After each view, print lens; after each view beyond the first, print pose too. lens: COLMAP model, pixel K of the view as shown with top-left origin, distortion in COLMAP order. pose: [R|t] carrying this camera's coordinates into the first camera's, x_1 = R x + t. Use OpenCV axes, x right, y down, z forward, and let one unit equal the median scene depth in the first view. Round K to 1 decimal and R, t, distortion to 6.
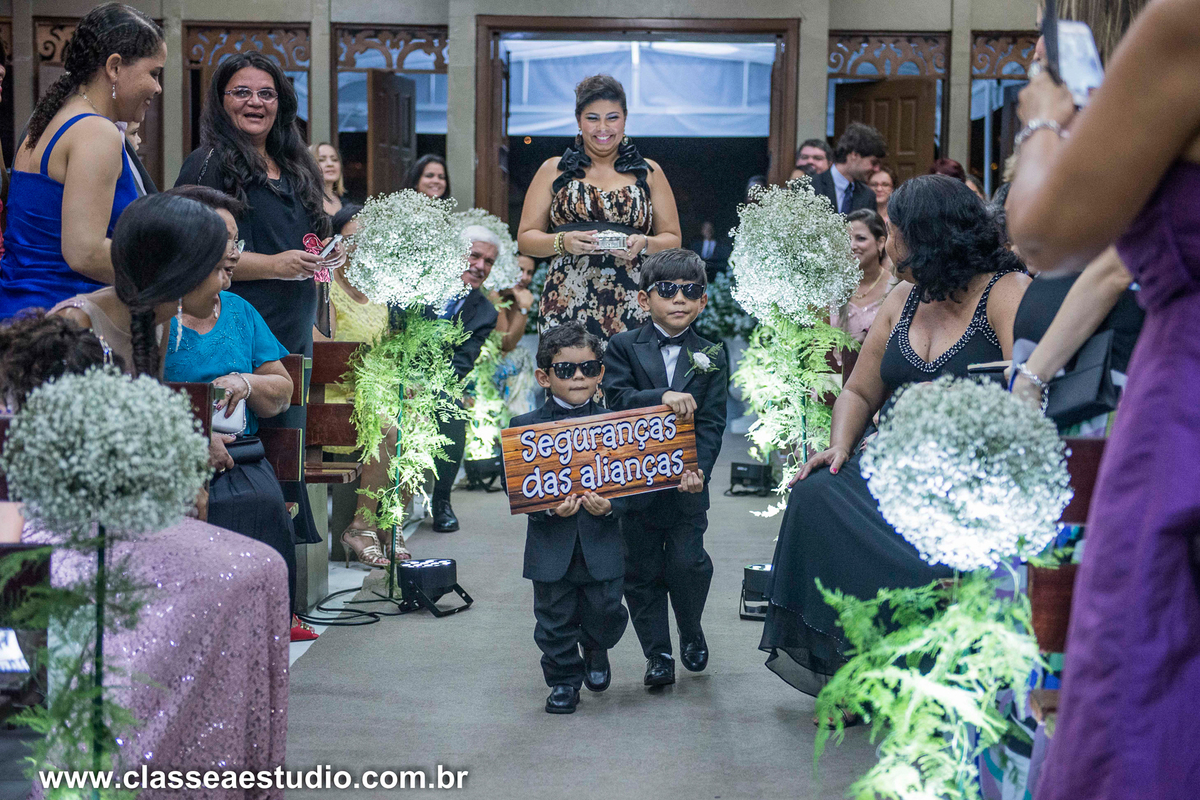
lens RADIAL K [[1919.6, 0, 599.5], [0, 1919.6, 399.6], [0, 0, 1]] dist [0.022300, 0.000000]
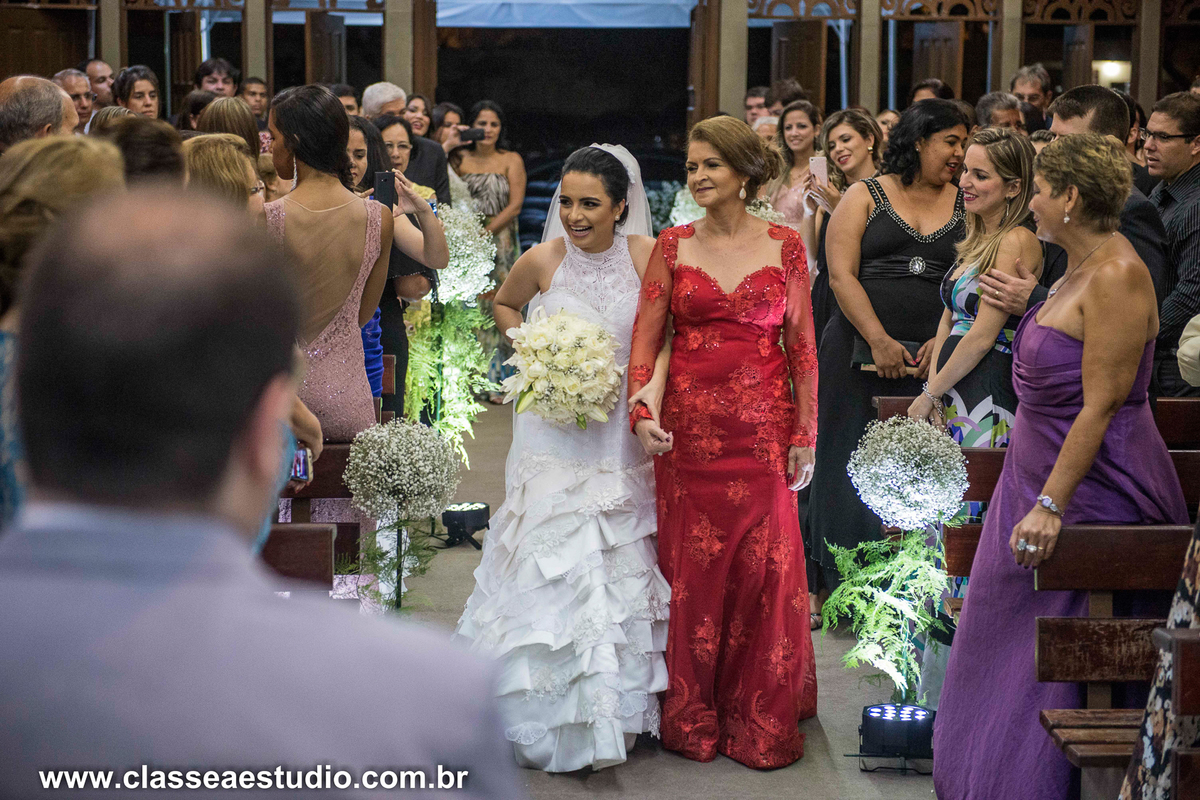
lens RADIAL K [[2445.0, 0, 600.1], [0, 2445.0, 400.9], [0, 0, 1]] dist [-0.064304, 0.000000]
pose [[0.996129, -0.014103, 0.086767, -0.268262], [0.008136, 0.997601, 0.068742, -0.176715], [-0.087528, -0.067770, 0.993854, -1.122269]]
